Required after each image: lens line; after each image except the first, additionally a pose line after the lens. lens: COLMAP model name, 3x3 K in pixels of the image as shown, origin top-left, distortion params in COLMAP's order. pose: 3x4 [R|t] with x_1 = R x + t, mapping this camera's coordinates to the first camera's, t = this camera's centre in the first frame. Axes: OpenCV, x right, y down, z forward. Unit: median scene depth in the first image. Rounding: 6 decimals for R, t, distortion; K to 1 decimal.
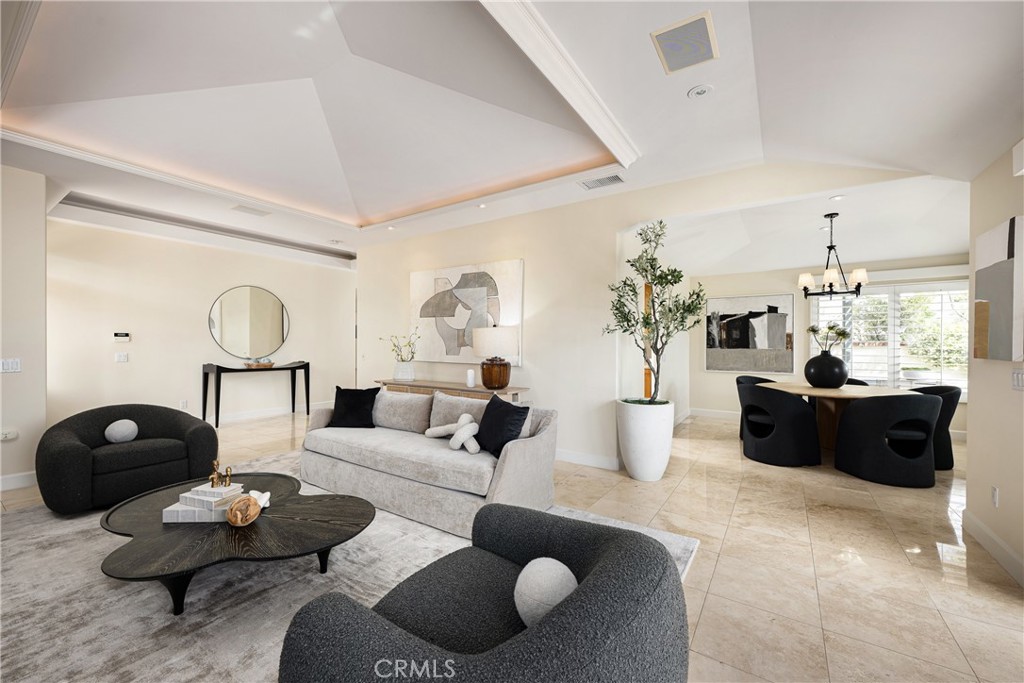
lens RADIAL K [[406.3, 0, 510.1], [0, 406.3, 344.6], [0, 0, 1]] dist [-0.000595, -0.000131]
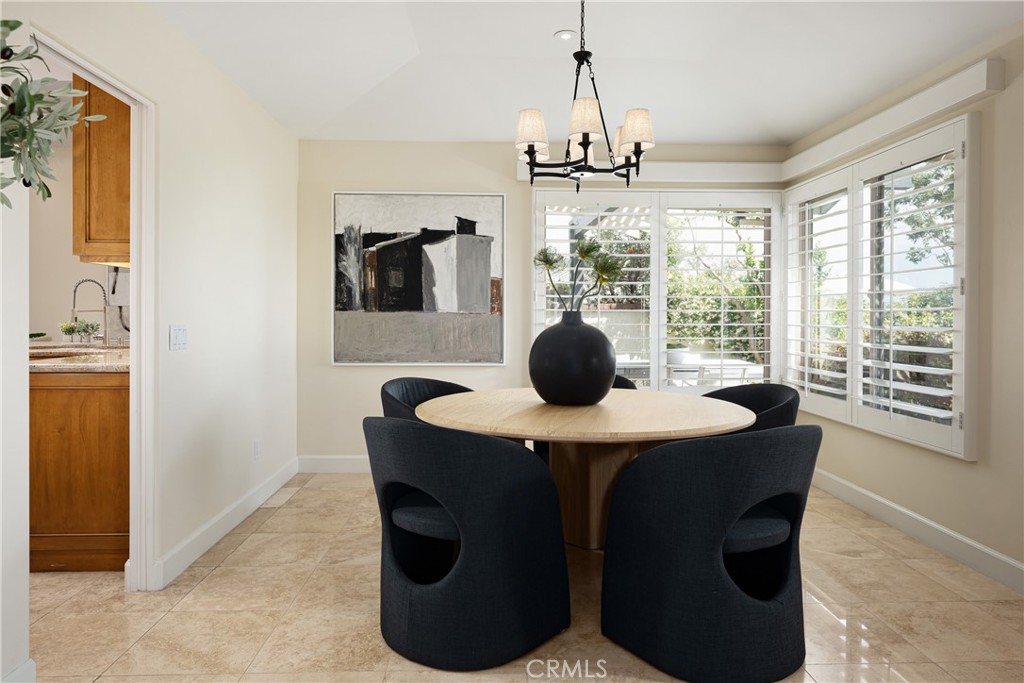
lens RADIAL K [[645.7, 0, 510.5], [0, 645.7, 322.3], [0, 0, 1]] dist [-0.002135, -0.000089]
pose [[0.811410, -0.007991, 0.584423, 0.259026], [-0.001131, 0.999883, 0.015243, 0.011070], [-0.584476, -0.013029, 0.811306, 0.376367]]
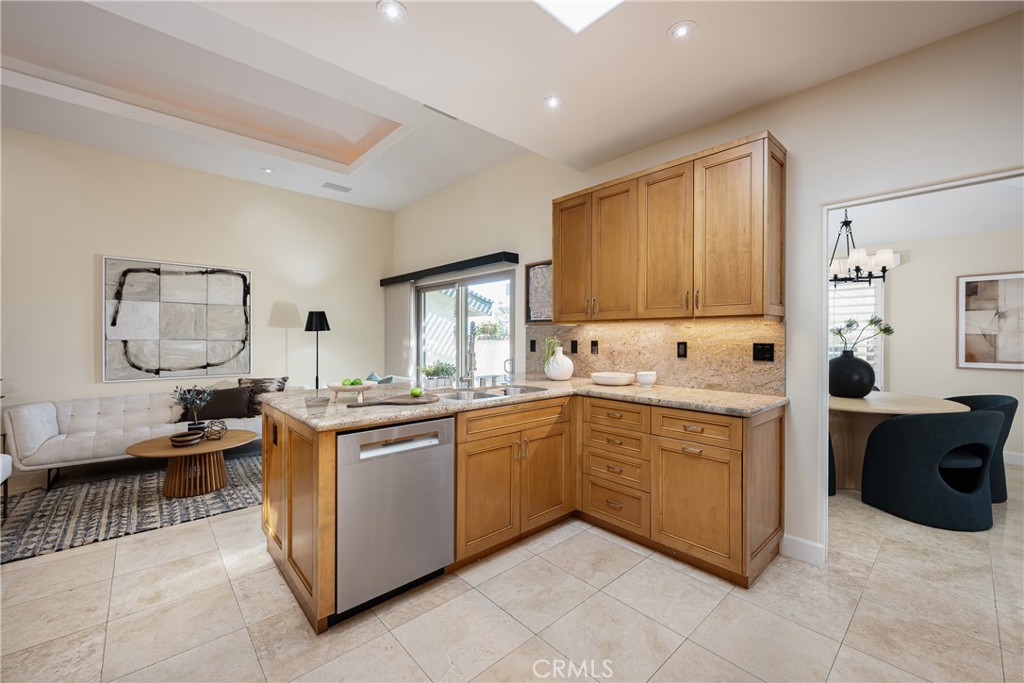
lens RADIAL K [[406.3, 0, 510.1], [0, 406.3, 344.6], [0, 0, 1]] dist [-0.000595, -0.000131]
pose [[0.241650, -0.011279, 0.970298, -0.109301], [-0.003869, 0.999913, 0.012587, -0.003853], [-0.970356, -0.006795, 0.241586, 1.045694]]
